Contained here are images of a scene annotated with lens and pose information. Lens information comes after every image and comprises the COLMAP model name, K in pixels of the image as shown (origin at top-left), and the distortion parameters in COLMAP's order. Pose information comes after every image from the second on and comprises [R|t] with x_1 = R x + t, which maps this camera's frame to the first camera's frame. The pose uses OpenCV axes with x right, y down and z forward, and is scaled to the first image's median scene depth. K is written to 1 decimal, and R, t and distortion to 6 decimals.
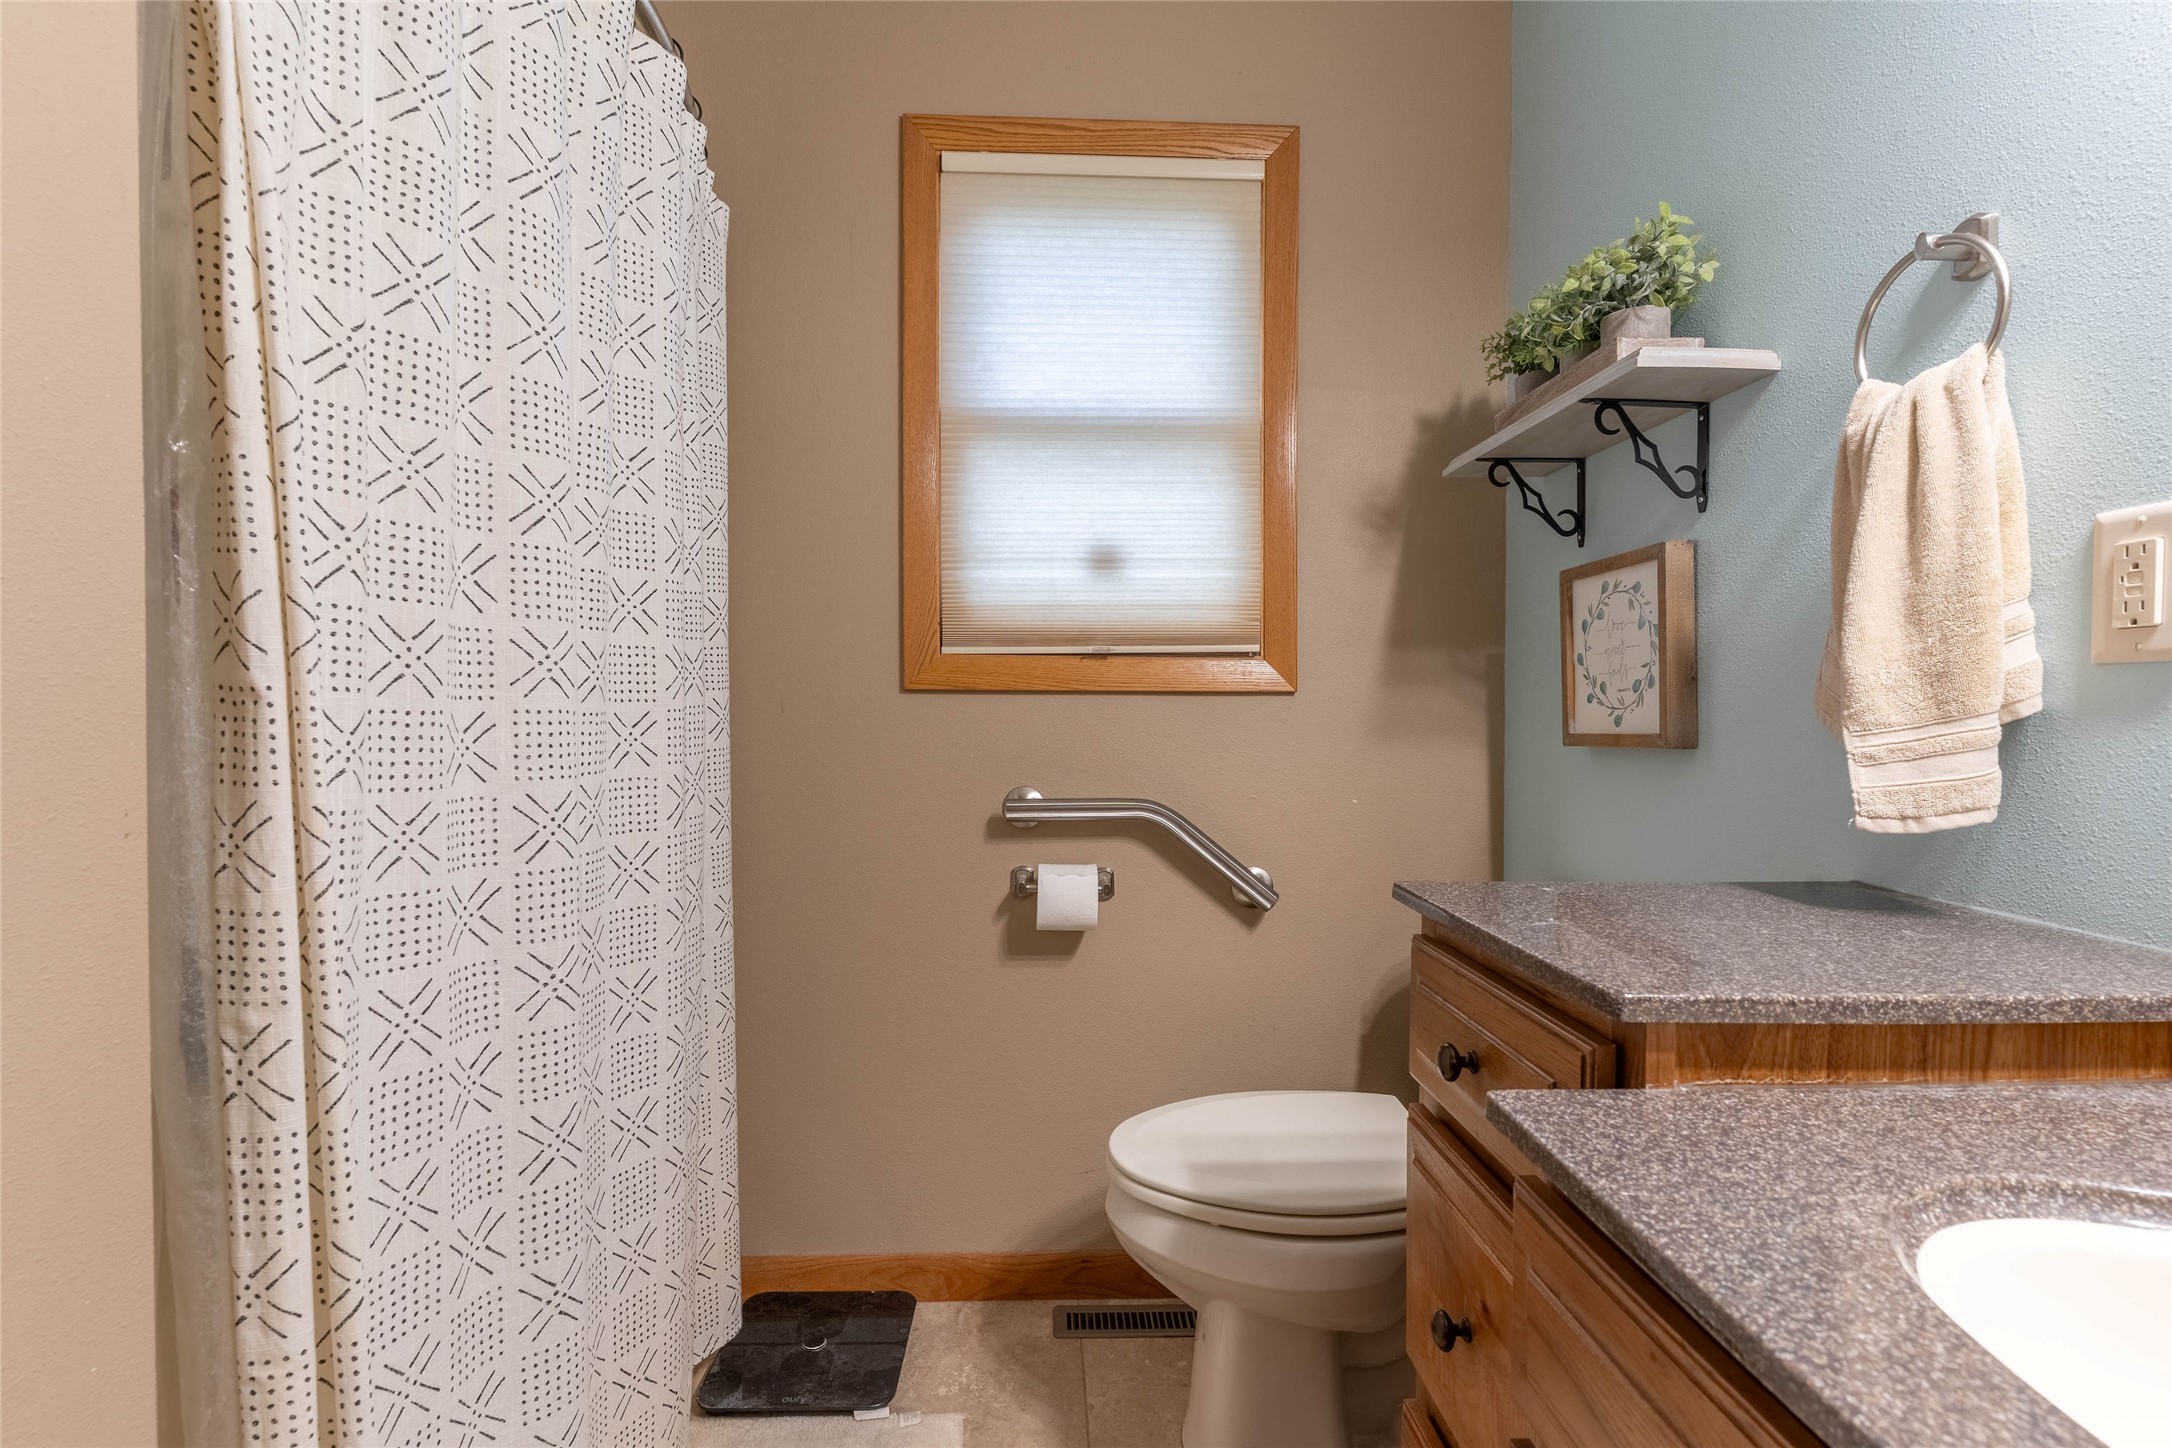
lens RADIAL K [[1037.3, 0, 1076.3], [0, 1037.3, 723.0], [0, 0, 1]] dist [0.004240, -0.000678]
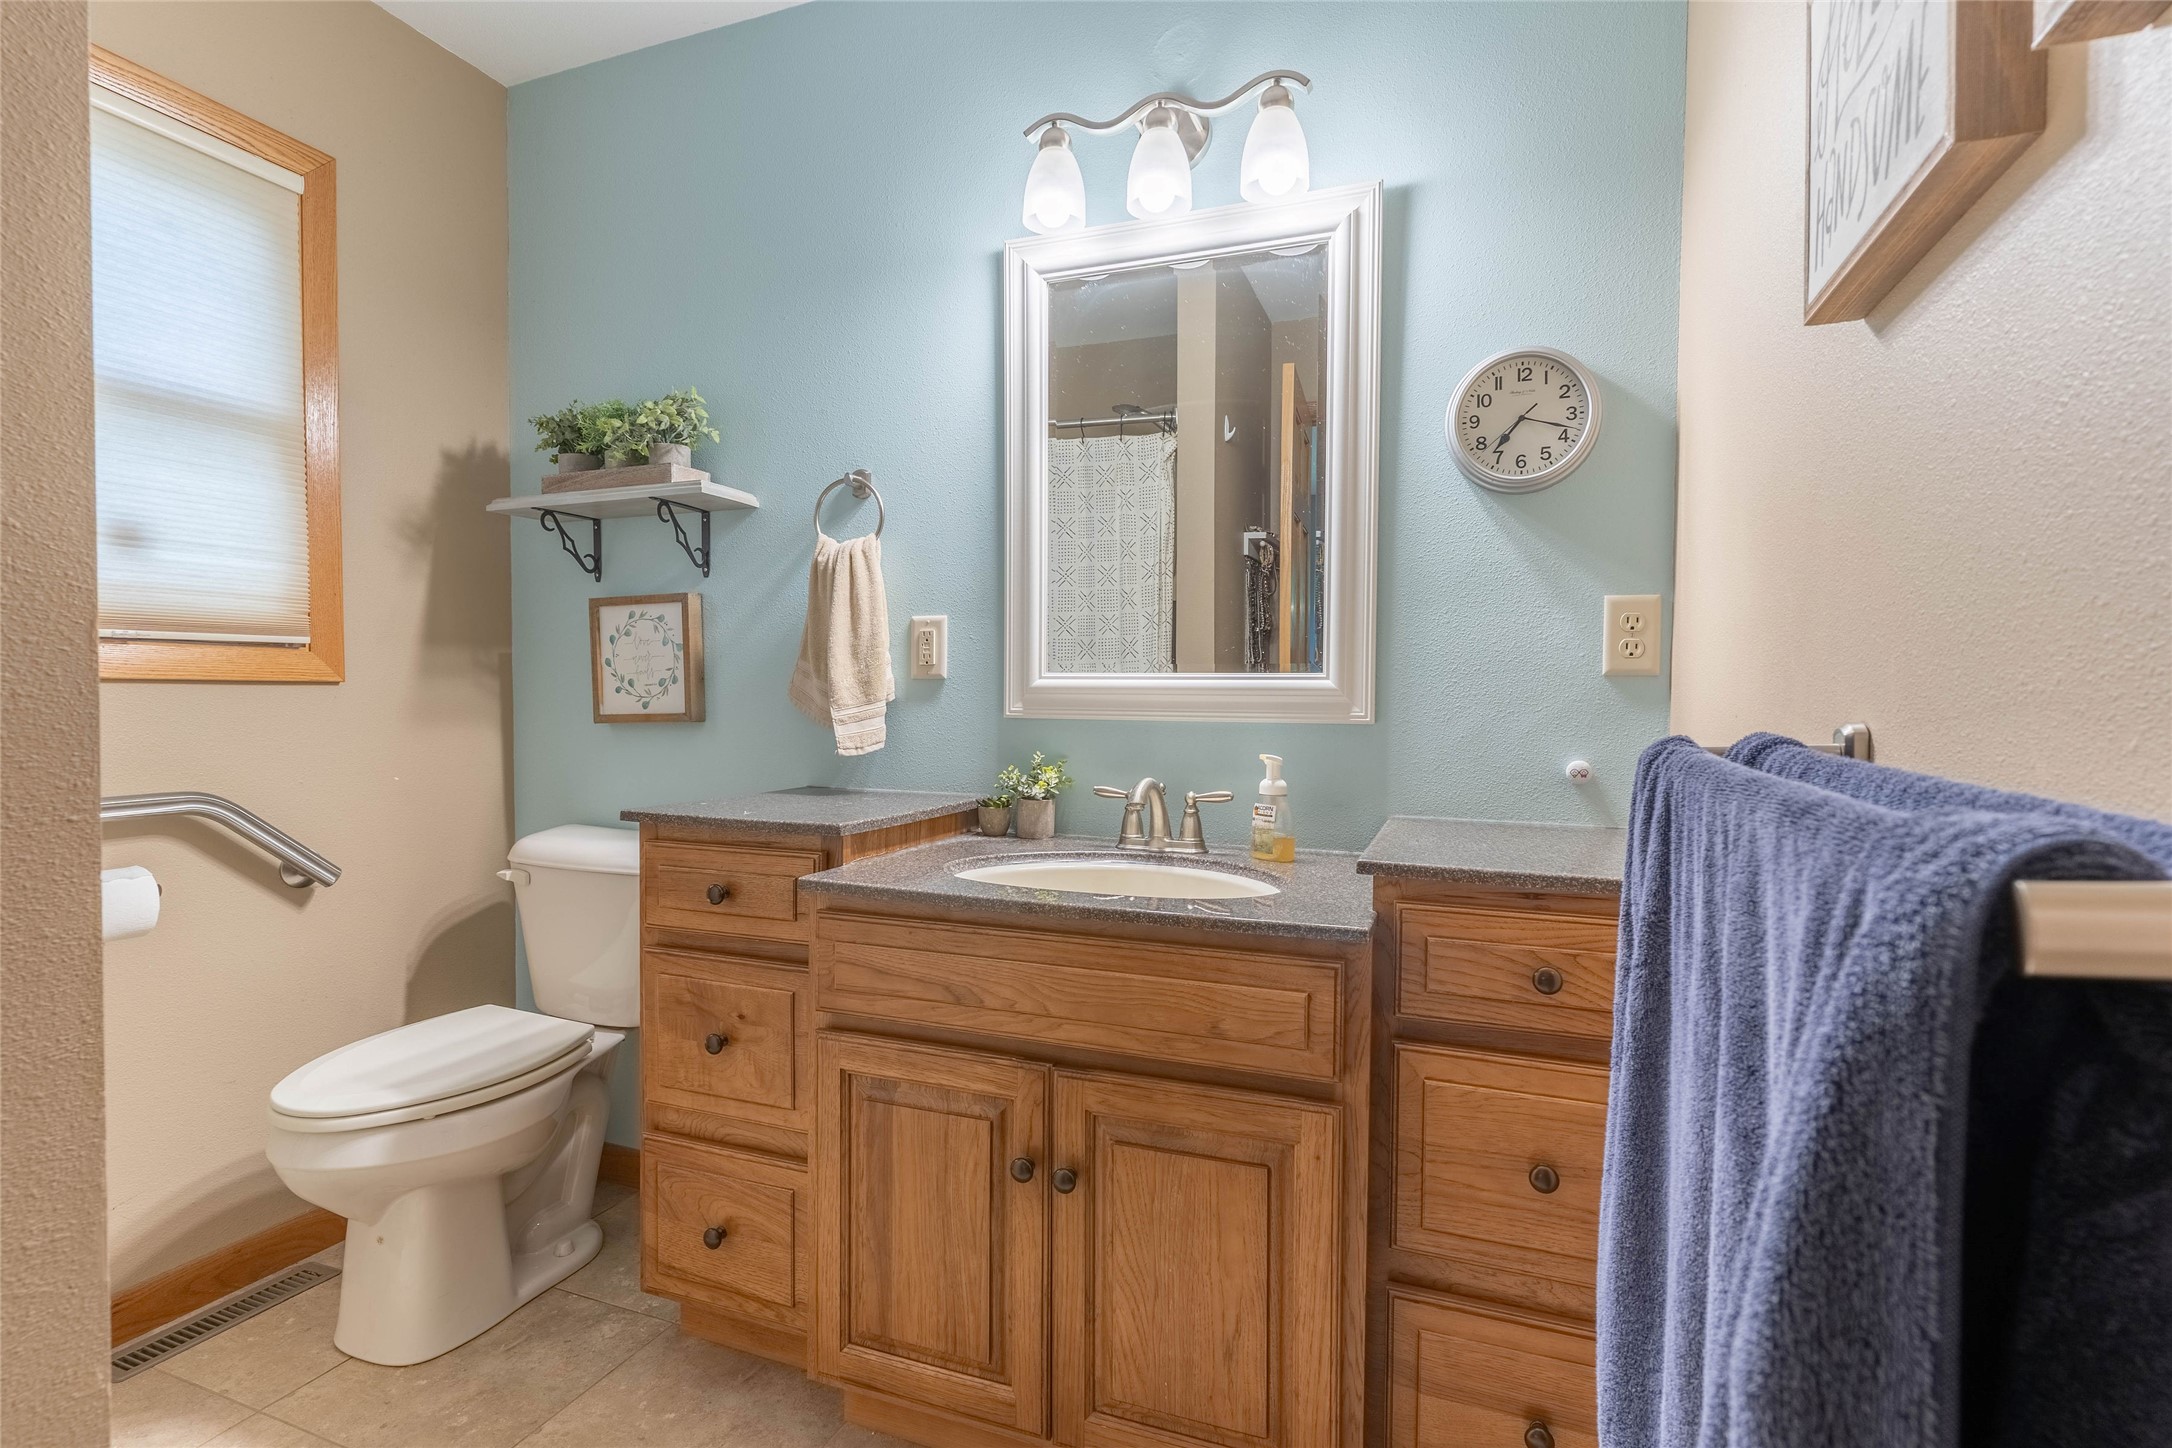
lens RADIAL K [[1037.3, 0, 1076.3], [0, 1037.3, 723.0], [0, 0, 1]] dist [0.004240, -0.000678]
pose [[0.404796, -0.026118, 0.914034, -0.672961], [0.012514, 0.999657, 0.023023, -0.003476], [-0.914321, 0.002119, 0.404984, -0.199673]]
